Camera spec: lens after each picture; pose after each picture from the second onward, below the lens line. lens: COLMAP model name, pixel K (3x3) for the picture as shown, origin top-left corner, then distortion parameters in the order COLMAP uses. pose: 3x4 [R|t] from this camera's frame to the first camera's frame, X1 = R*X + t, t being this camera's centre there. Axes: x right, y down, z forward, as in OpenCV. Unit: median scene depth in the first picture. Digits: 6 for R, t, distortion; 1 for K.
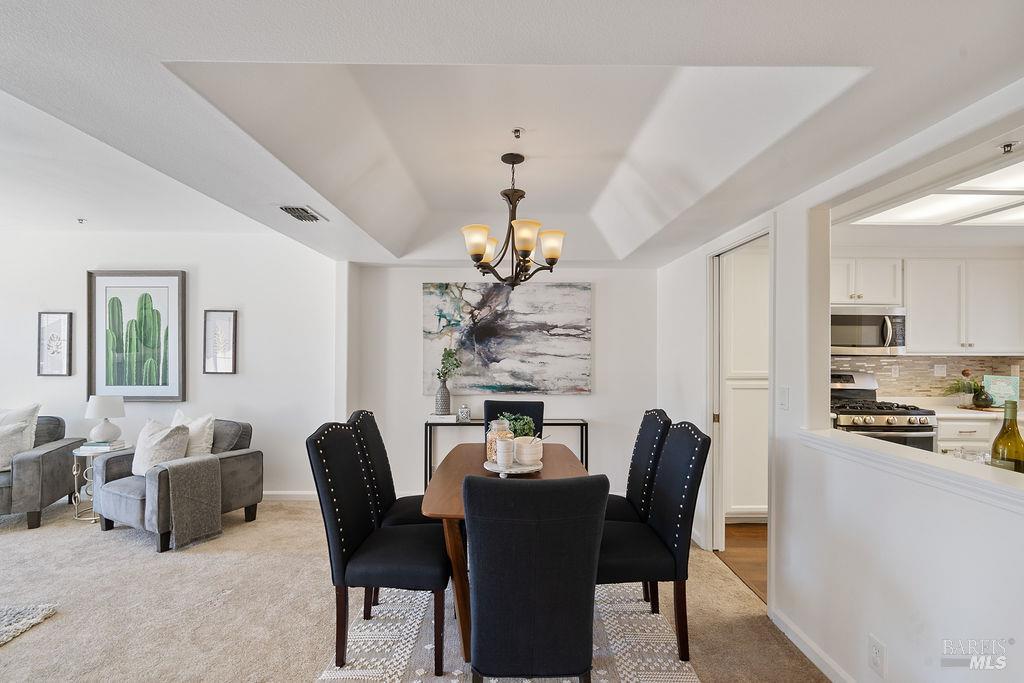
lens RADIAL K [[467.7, 0, 509.7], [0, 467.7, 347.6], [0, 0, 1]] dist [-0.006599, 0.002798]
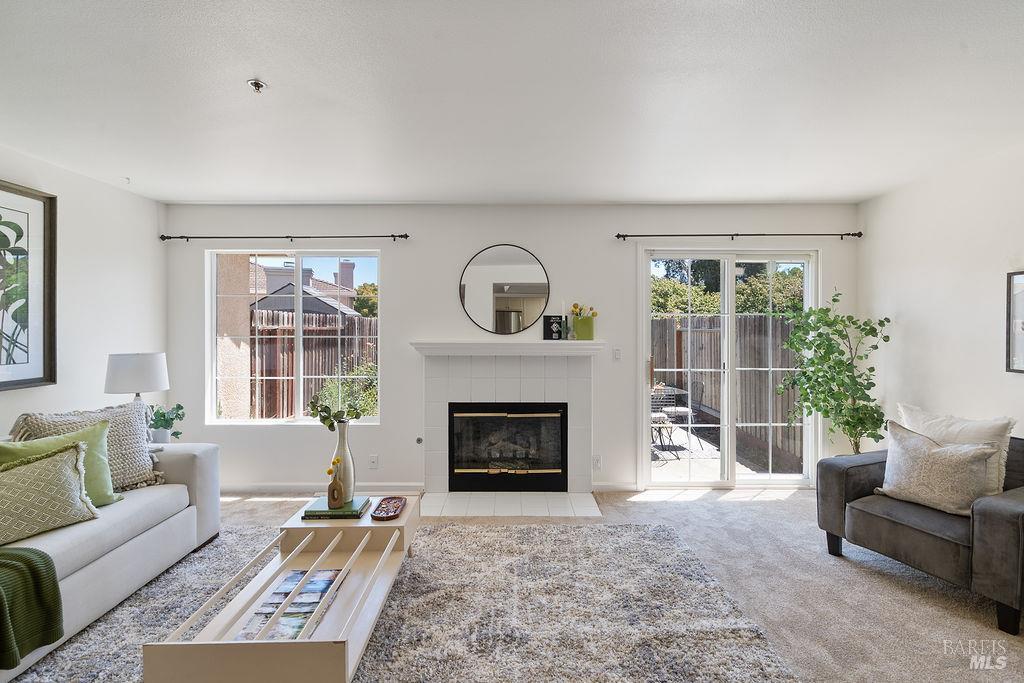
lens RADIAL K [[467.7, 0, 512.9], [0, 467.7, 329.1], [0, 0, 1]] dist [-0.006599, 0.002798]
pose [[-0.010882, -0.002532, -0.999938, -0.353050], [0.003445, 0.999991, -0.002570, 0.001238], [0.999935, -0.003472, -0.010873, 0.316234]]
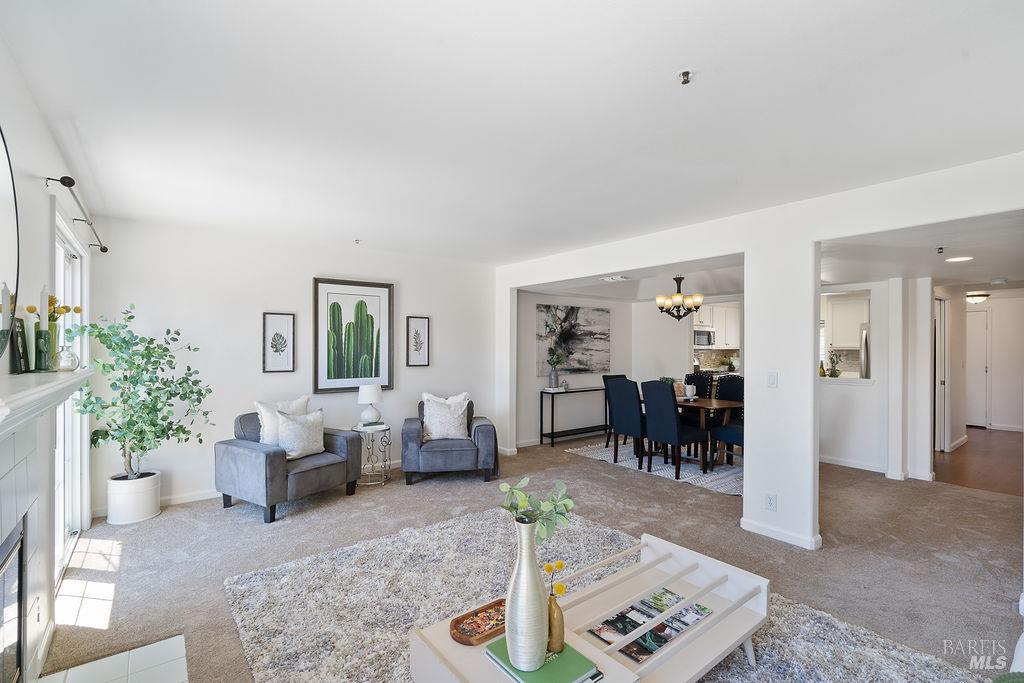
lens RADIAL K [[467.7, 0, 511.8], [0, 467.7, 347.2], [0, 0, 1]] dist [-0.006599, 0.002798]
pose [[0.796055, -0.002182, 0.605220, -1.195351], [-0.002576, 0.999972, 0.006994, -0.005984], [-0.605218, -0.007126, 0.796028, -0.184776]]
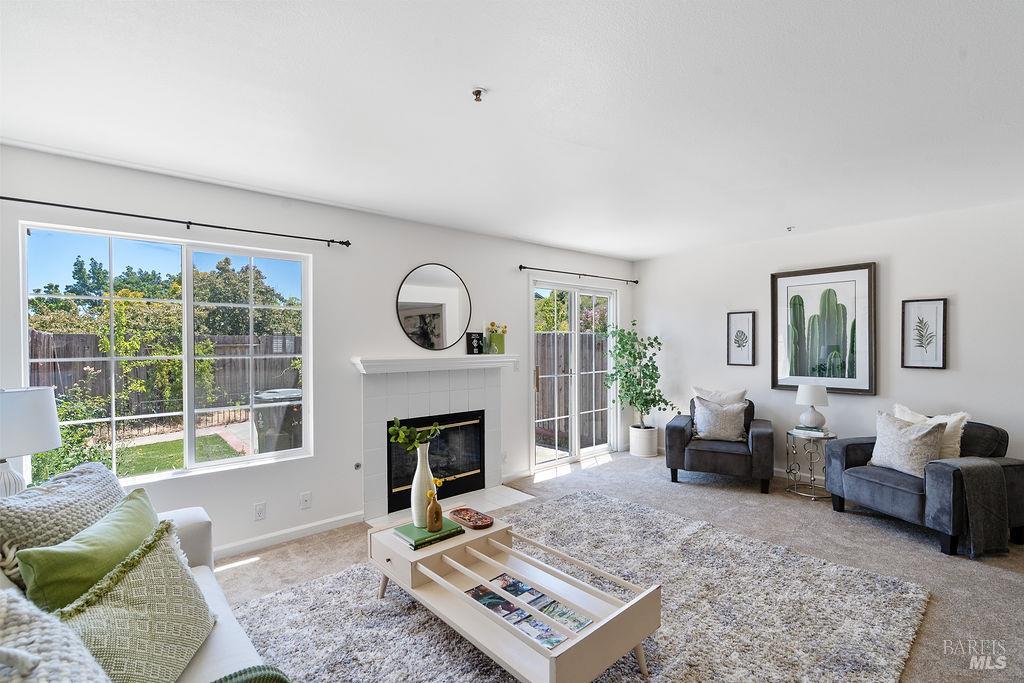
lens RADIAL K [[467.7, 0, 508.3], [0, 467.7, 343.4], [0, 0, 1]] dist [-0.006599, 0.002798]
pose [[0.645147, -0.006269, -0.764033, -0.445406], [0.011418, 0.999934, 0.001437, -0.004206], [0.763973, -0.009651, 0.645176, -0.224583]]
